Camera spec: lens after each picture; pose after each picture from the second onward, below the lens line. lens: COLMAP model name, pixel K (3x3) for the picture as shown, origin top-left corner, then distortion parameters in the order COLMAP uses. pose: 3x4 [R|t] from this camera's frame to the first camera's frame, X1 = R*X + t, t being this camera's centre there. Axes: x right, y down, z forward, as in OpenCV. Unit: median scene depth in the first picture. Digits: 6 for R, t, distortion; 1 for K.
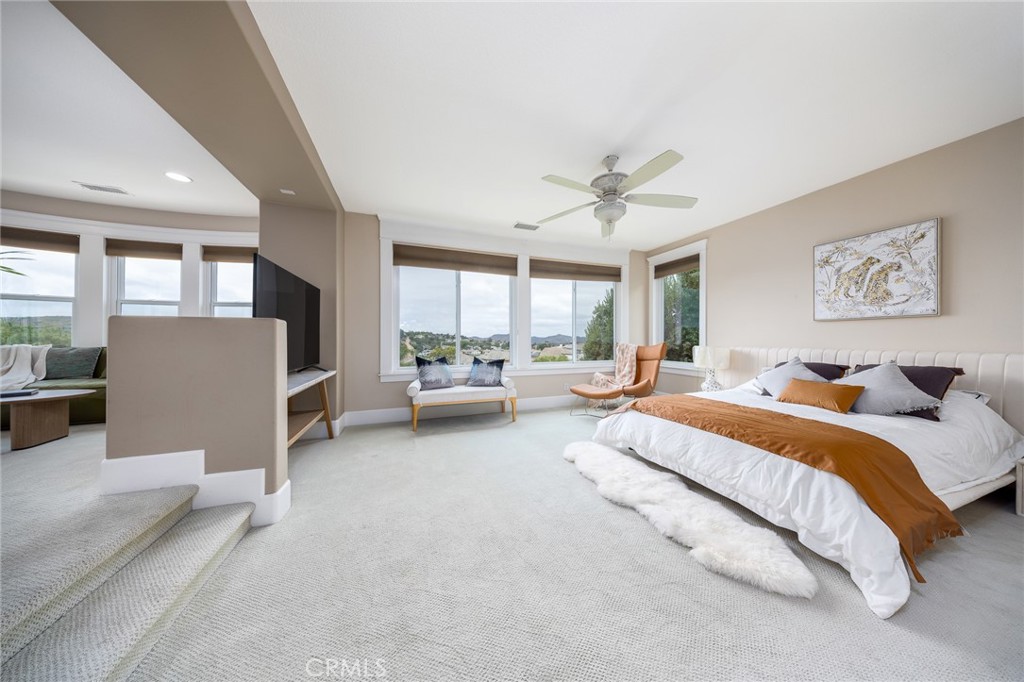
lens RADIAL K [[301.8, 0, 510.3], [0, 301.8, 337.0], [0, 0, 1]] dist [-0.000759, -0.000202]
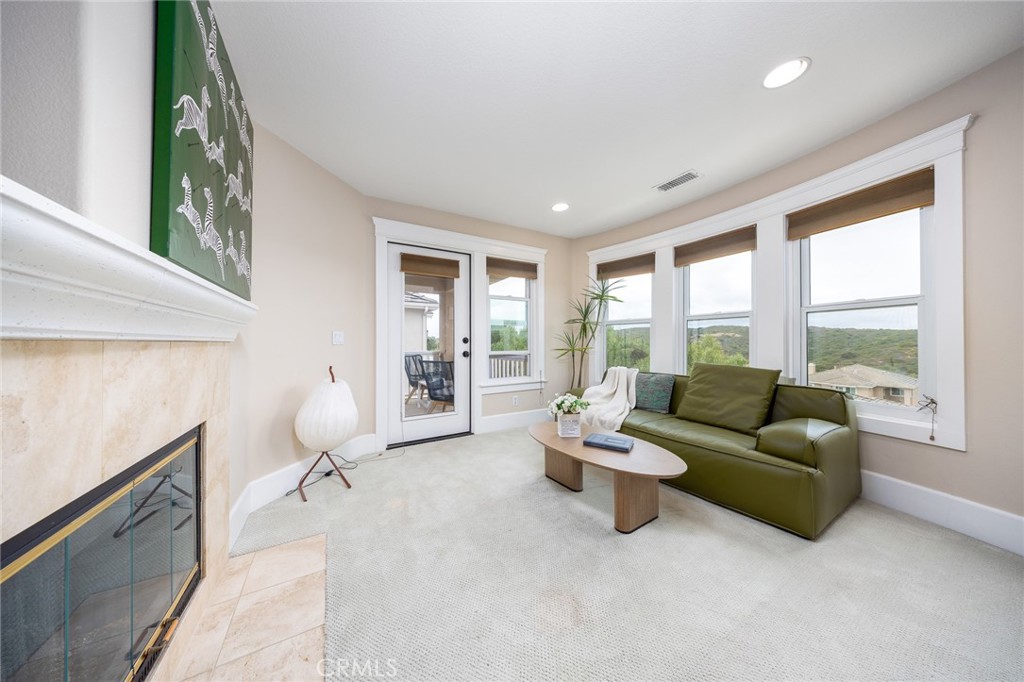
lens RADIAL K [[301.8, 0, 501.7], [0, 301.8, 342.6], [0, 0, 1]] dist [-0.000759, -0.000202]
pose [[0.155234, 0.000673, -0.987877, -0.515285], [0.012711, 0.999916, 0.002678, -0.055921], [0.987796, -0.012973, 0.155213, 0.336822]]
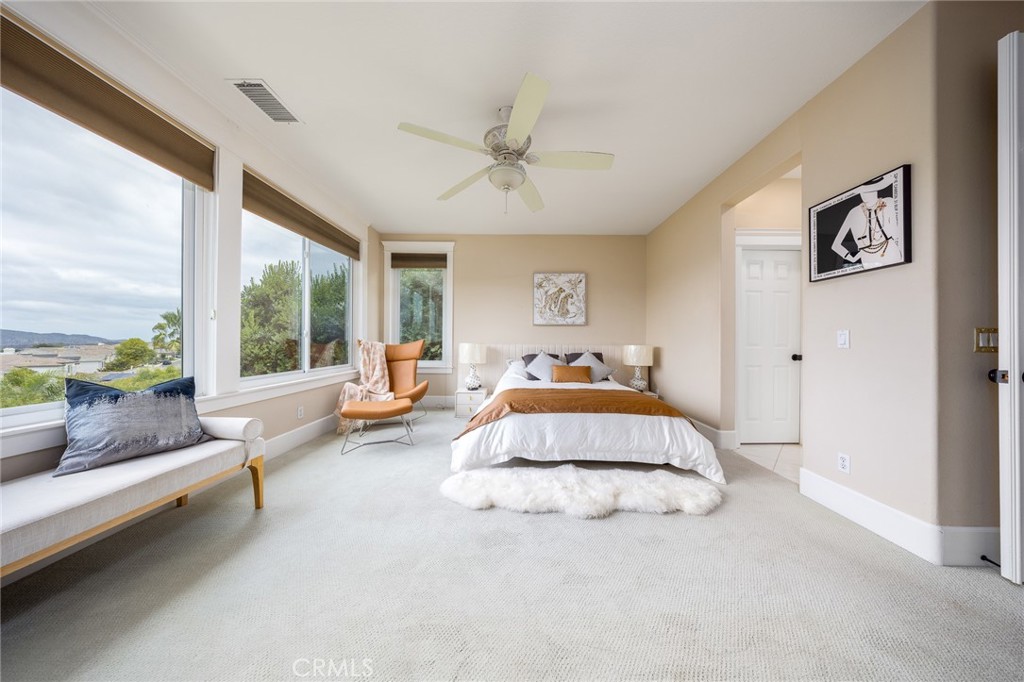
lens RADIAL K [[301.8, 0, 519.2], [0, 301.8, 338.5], [0, 0, 1]] dist [-0.000759, -0.000202]
pose [[0.336561, 0.015151, 0.941540, -0.300958], [-0.014998, 0.999830, -0.010728, 0.022334], [-0.941542, -0.010511, 0.336731, 0.492015]]
